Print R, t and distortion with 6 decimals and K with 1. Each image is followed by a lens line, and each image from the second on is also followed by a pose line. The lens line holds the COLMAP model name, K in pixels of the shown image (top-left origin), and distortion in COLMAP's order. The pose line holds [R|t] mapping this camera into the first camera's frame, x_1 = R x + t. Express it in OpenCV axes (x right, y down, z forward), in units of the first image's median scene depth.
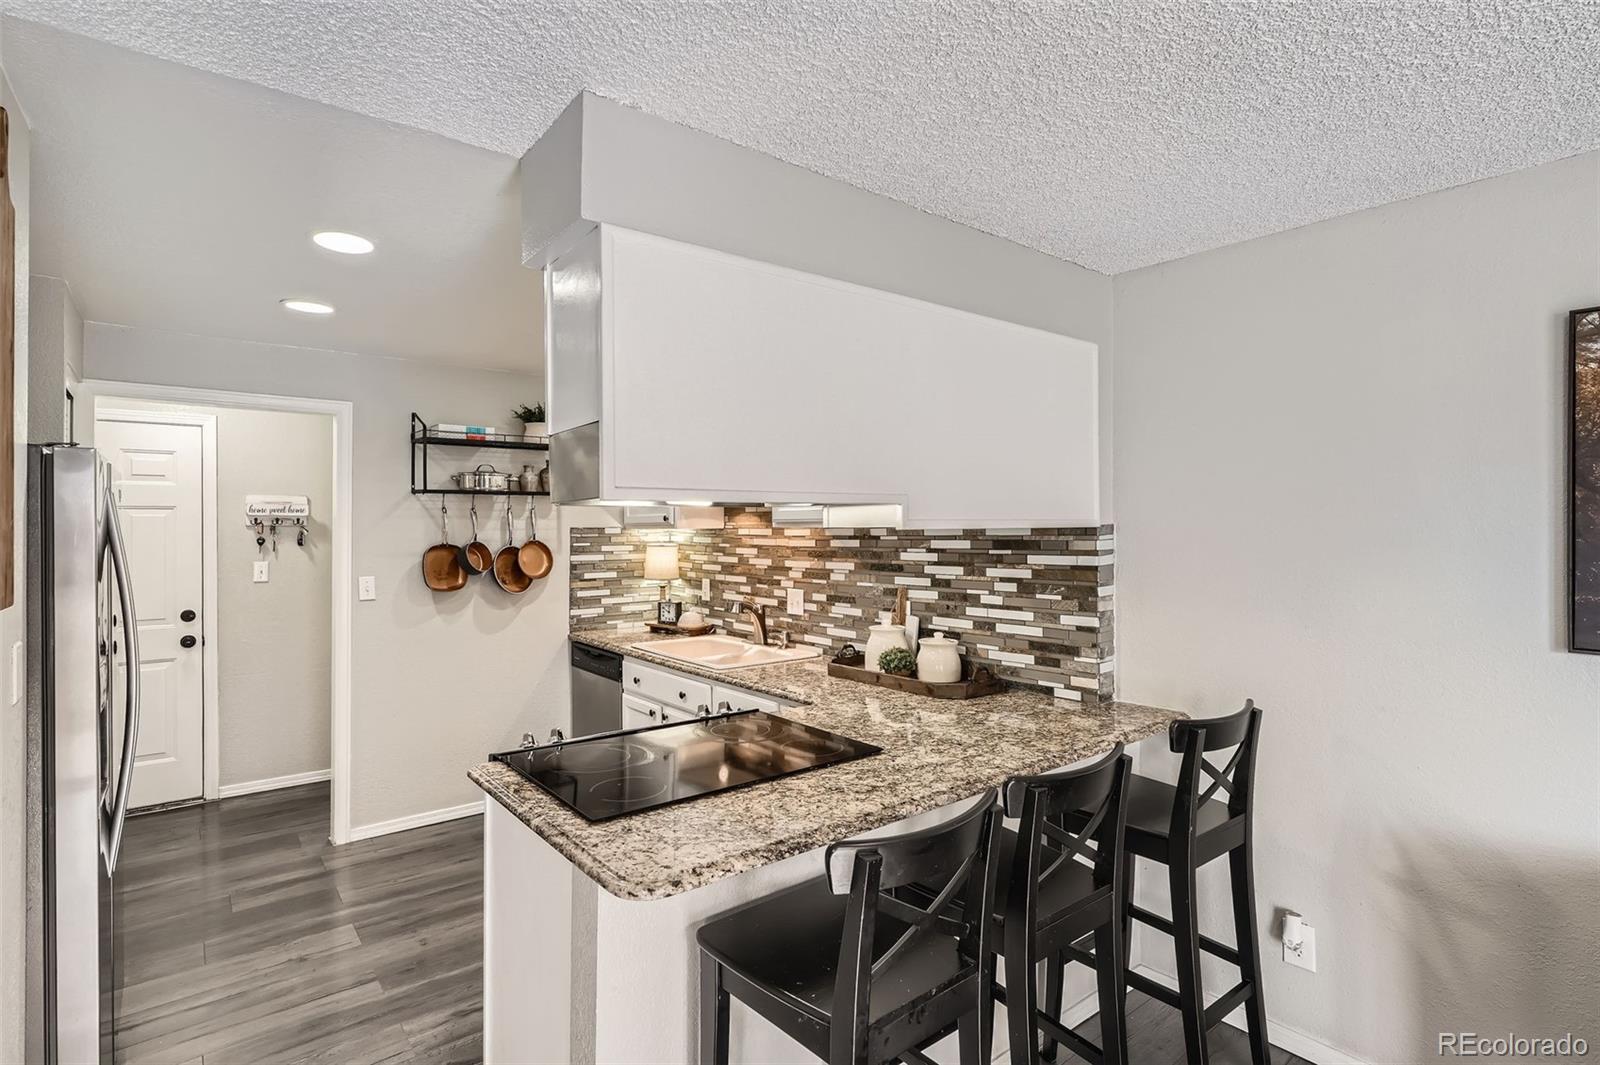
lens RADIAL K [[782.3, 0, 808.6], [0, 782.3, 524.8], [0, 0, 1]] dist [-0.003066, 0.001553]
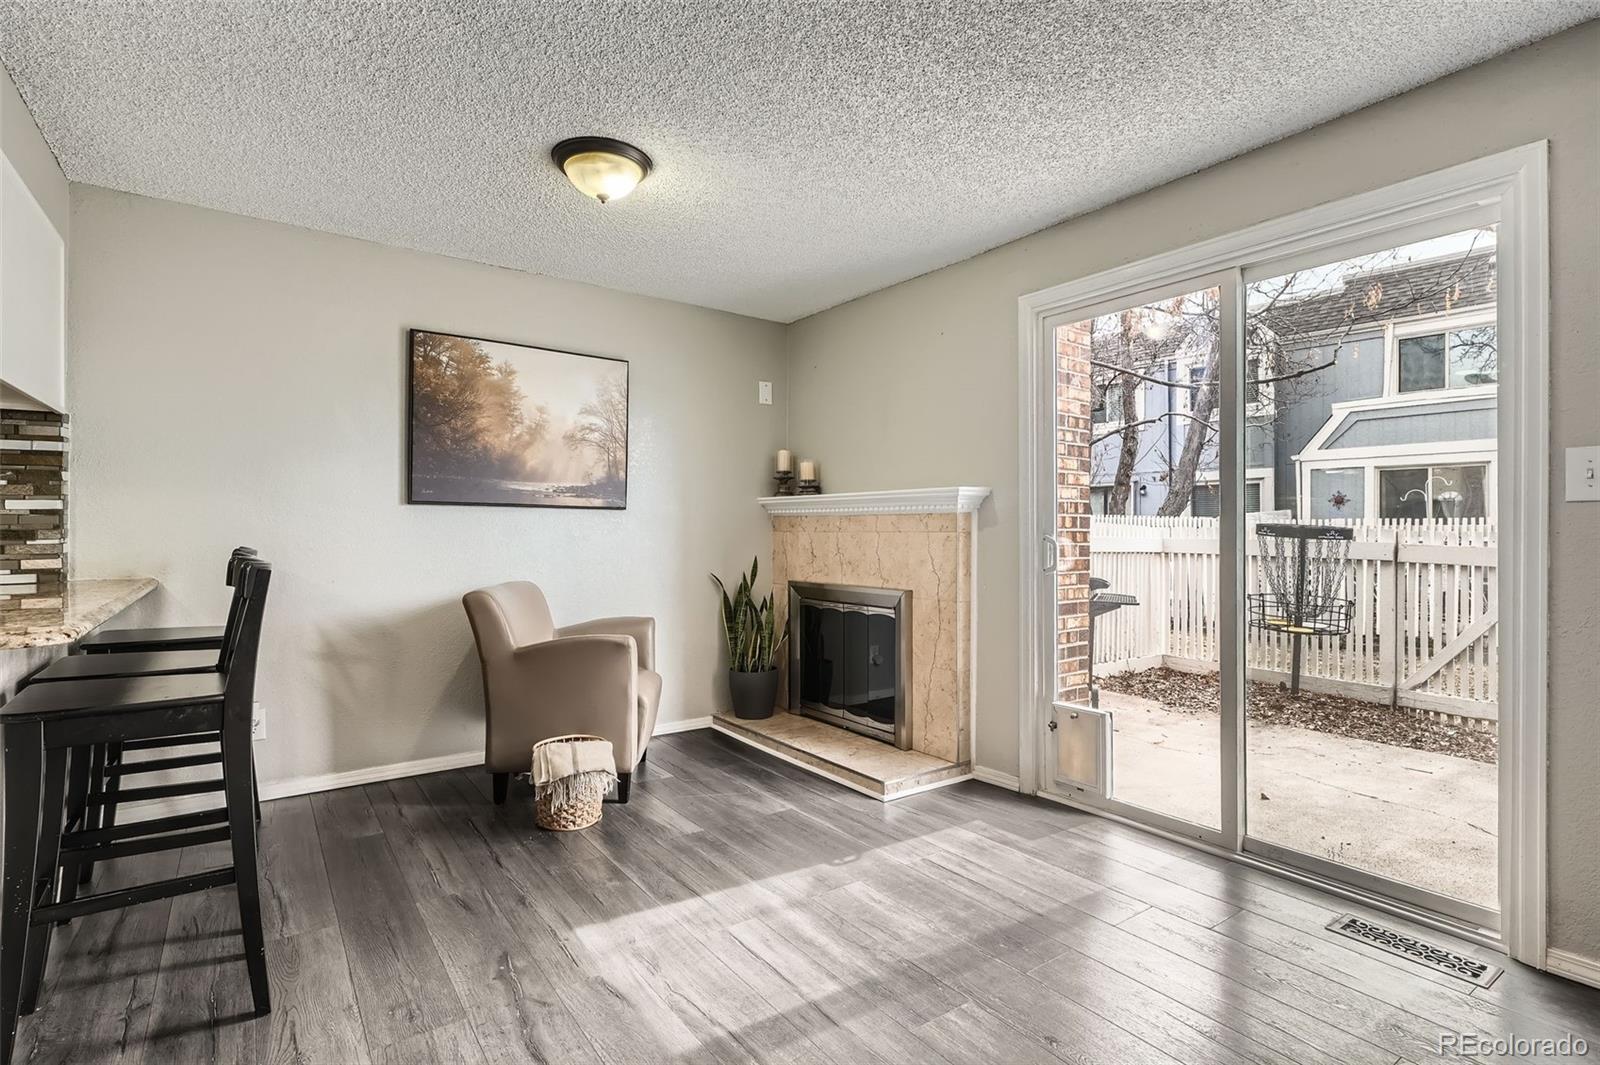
lens RADIAL K [[782.3, 0, 791.6], [0, 782.3, 531.0], [0, 0, 1]] dist [-0.003066, 0.001553]
pose [[0.060160, 0.000966, 0.998188, -0.445714], [-0.007022, 0.999975, -0.000545, 0.109969], [-0.998164, -0.006977, 0.060166, -0.034528]]
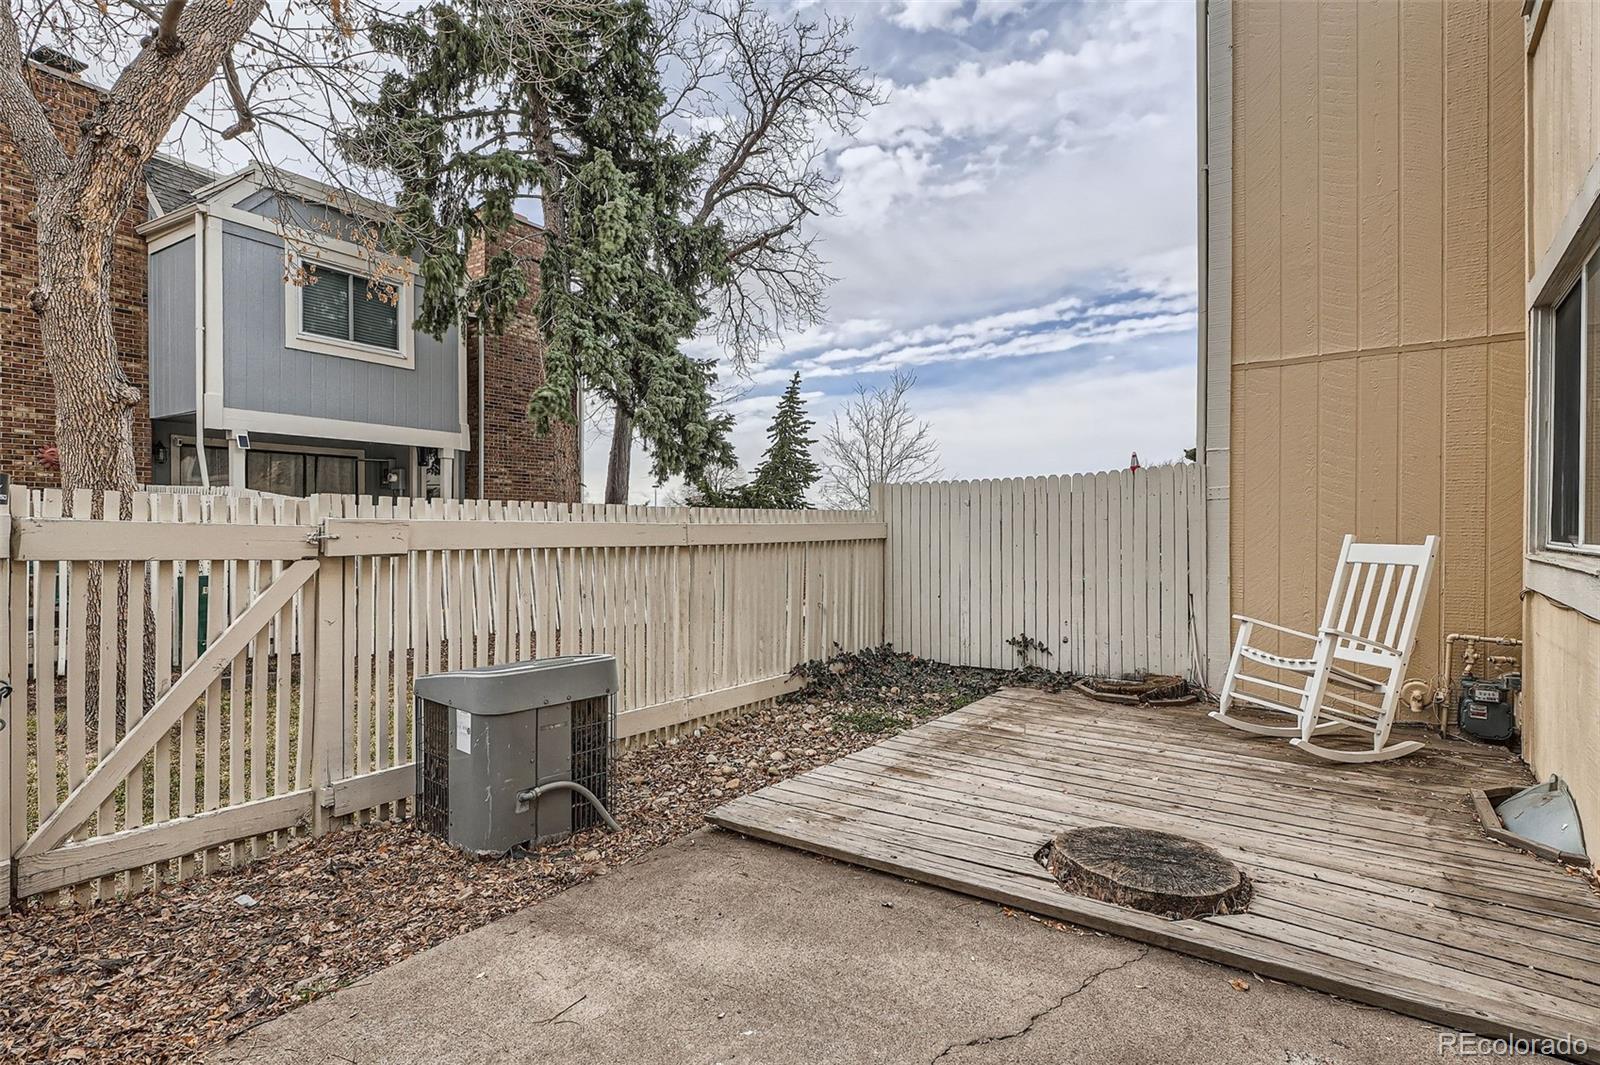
lens RADIAL K [[782.3, 0, 815.7], [0, 782.3, 529.2], [0, 0, 1]] dist [-0.003066, 0.001553]
pose [[-0.963140, -0.000564, -0.269001, 0.776156], [-0.000103, 0.999999, -0.001728, 0.138326], [0.269002, -0.001637, -0.963138, -0.349401]]
